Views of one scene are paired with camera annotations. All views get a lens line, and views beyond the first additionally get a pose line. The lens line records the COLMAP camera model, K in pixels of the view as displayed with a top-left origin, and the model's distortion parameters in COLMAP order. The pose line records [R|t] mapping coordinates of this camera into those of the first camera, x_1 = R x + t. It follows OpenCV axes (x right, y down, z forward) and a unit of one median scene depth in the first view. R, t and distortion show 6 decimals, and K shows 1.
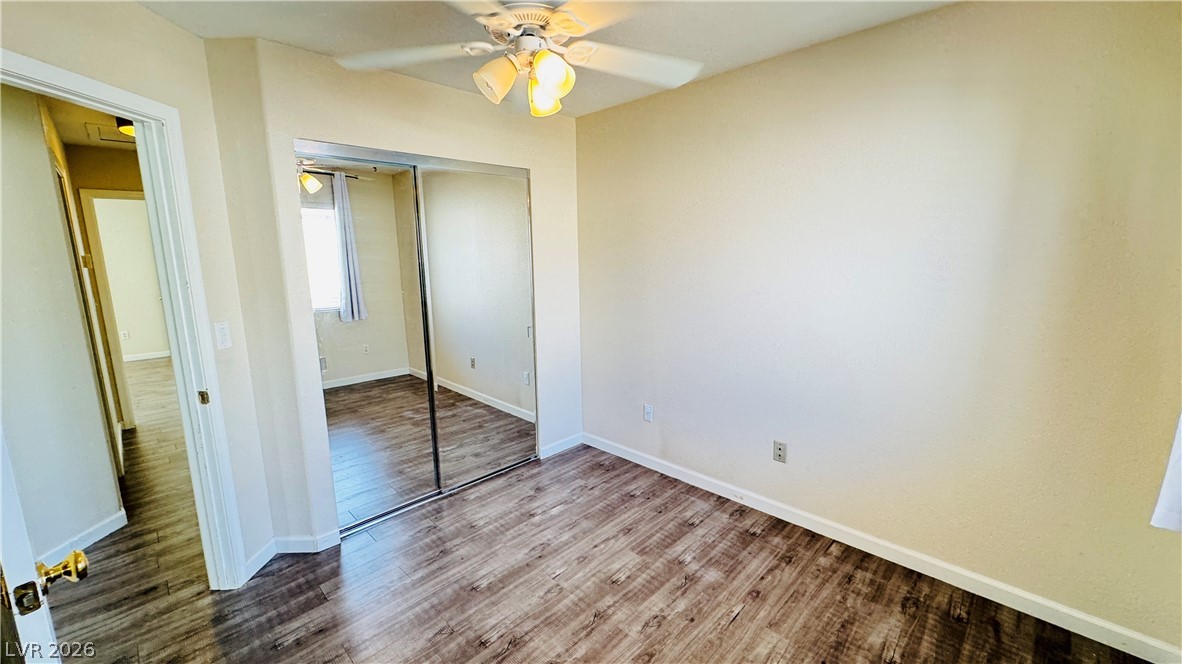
lens RADIAL K [[475.0, 0, 593.5], [0, 475.0, 331.5], [0, 0, 1]] dist [0.001454, 0.000020]
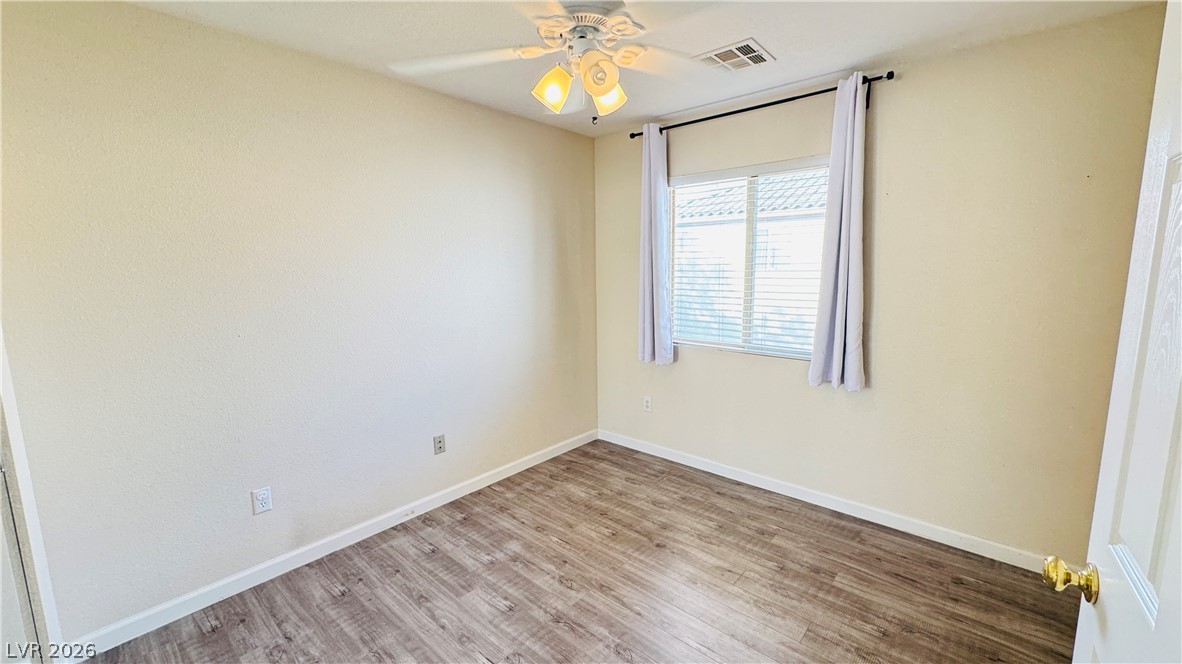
lens RADIAL K [[475.0, 0, 592.7], [0, 475.0, 332.3], [0, 0, 1]] dist [0.001454, 0.000020]
pose [[-0.060607, -0.122493, 0.990617, -0.755491], [0.181727, 0.974501, 0.131618, -0.086768], [-0.981480, 0.187998, -0.036801, 0.712282]]
